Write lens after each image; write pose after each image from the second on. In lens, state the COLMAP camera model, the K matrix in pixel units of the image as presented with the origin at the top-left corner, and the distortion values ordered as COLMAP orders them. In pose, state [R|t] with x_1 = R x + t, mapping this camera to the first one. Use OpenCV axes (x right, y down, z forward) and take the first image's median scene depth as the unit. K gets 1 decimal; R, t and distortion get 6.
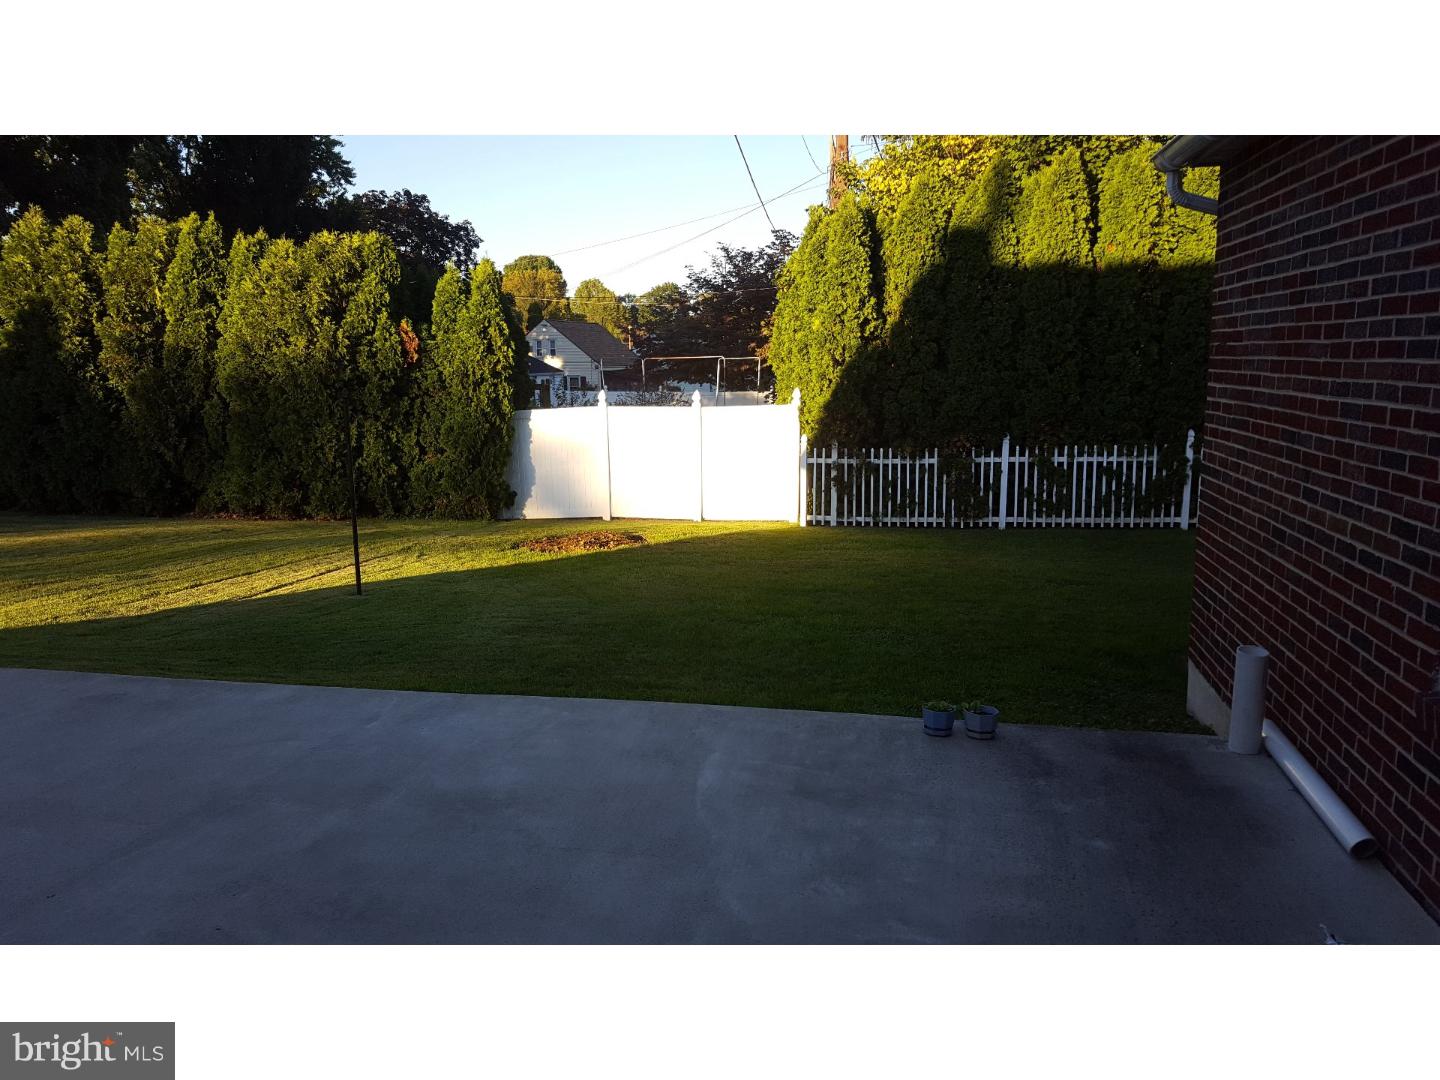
lens RADIAL K [[1050.4, 0, 719.0], [0, 1050.4, 542.5], [0, 0, 1]] dist [0.004995, -0.000065]
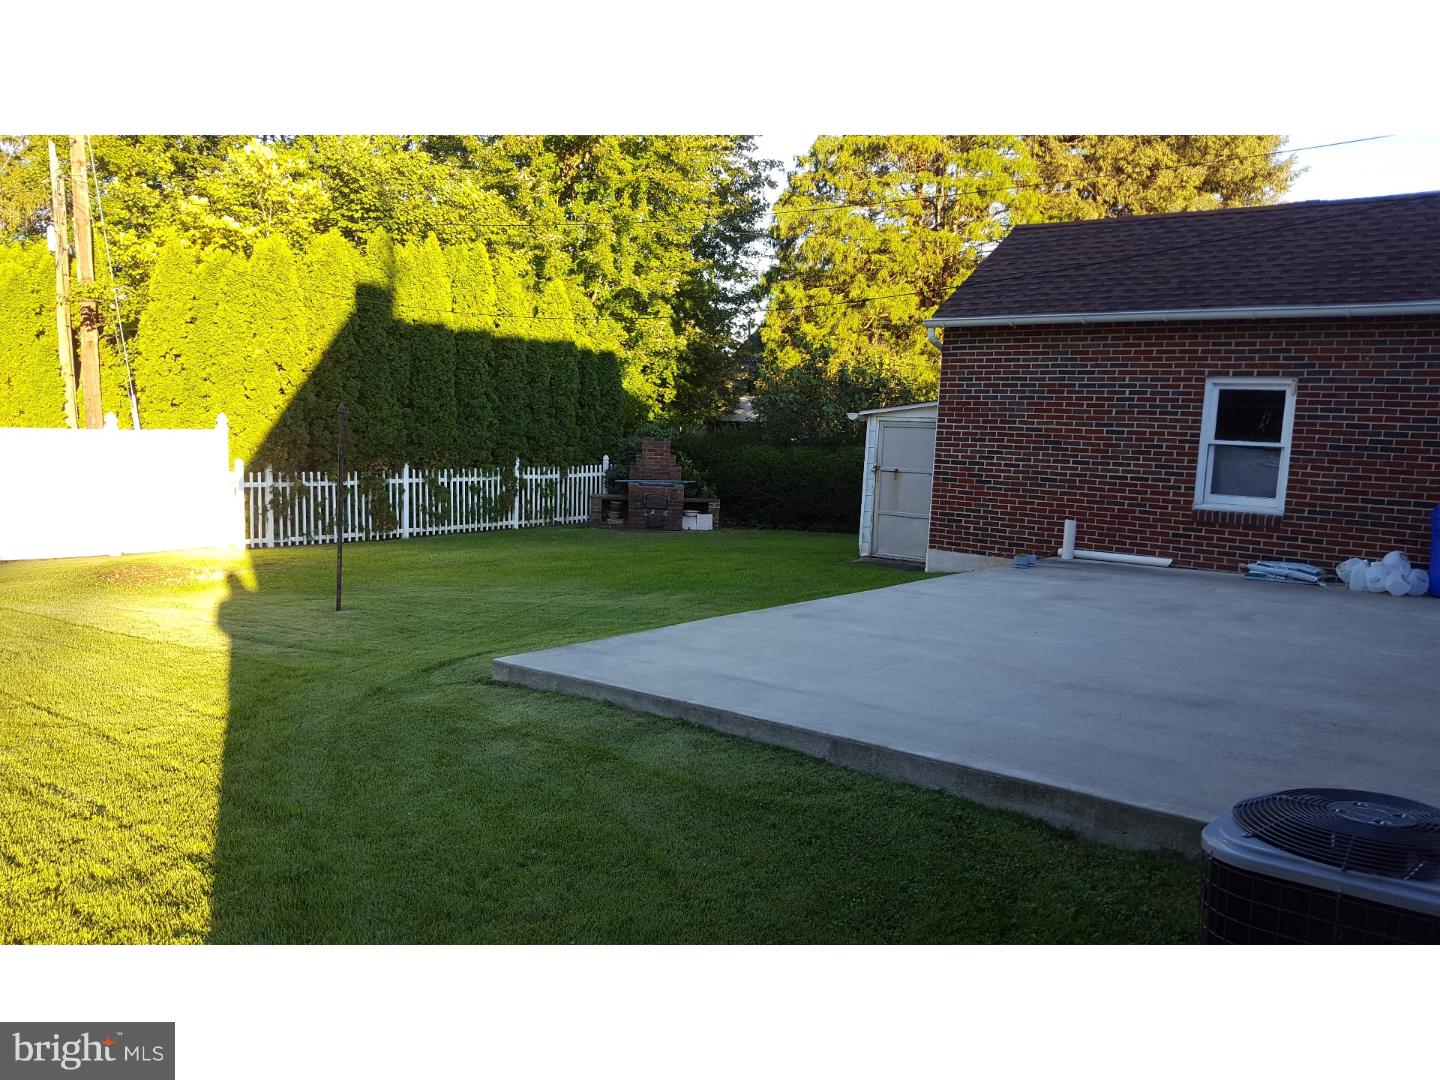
lens RADIAL K [[1050.4, 0, 720.3], [0, 1050.4, 542.4], [0, 0, 1]] dist [0.004995, -0.000065]
pose [[0.424207, -0.063936, 0.903305, -0.660505], [0.098079, 0.994881, 0.024358, -0.002570], [-0.900238, 0.078263, 0.428306, 0.165794]]
